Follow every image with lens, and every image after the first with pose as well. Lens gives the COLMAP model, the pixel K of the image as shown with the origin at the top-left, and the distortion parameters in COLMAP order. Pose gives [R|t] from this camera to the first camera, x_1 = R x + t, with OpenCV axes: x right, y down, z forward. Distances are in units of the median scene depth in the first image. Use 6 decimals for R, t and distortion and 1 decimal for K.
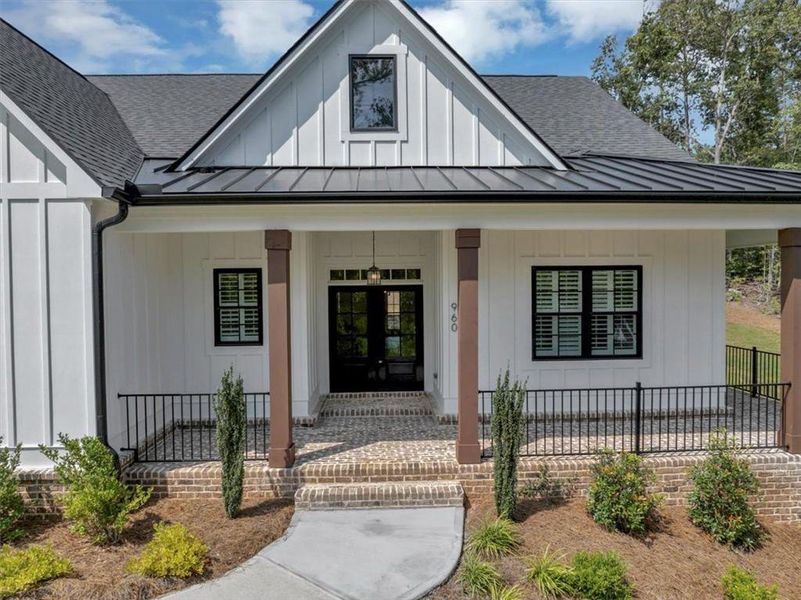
lens RADIAL K [[565.9, 0, 400.5], [0, 565.9, 300.0], [0, 0, 1]] dist [-0.042173, 0.001792]
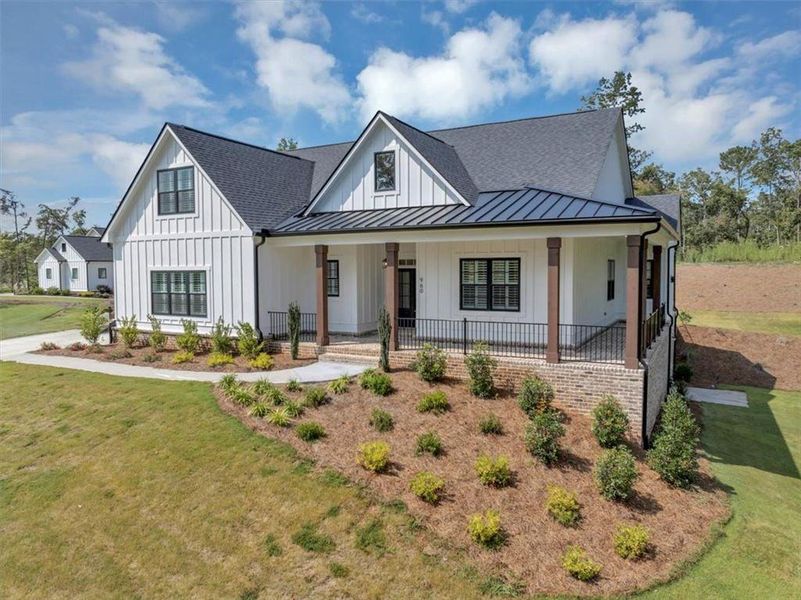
lens RADIAL K [[565.9, 0, 400.5], [0, 565.9, 300.0], [0, 0, 1]] dist [-0.042173, 0.001792]
pose [[0.857946, 0.033587, -0.512640, 1.030893], [-0.015934, 0.999120, 0.038794, 0.007034], [0.513492, -0.025115, 0.857727, -0.685038]]
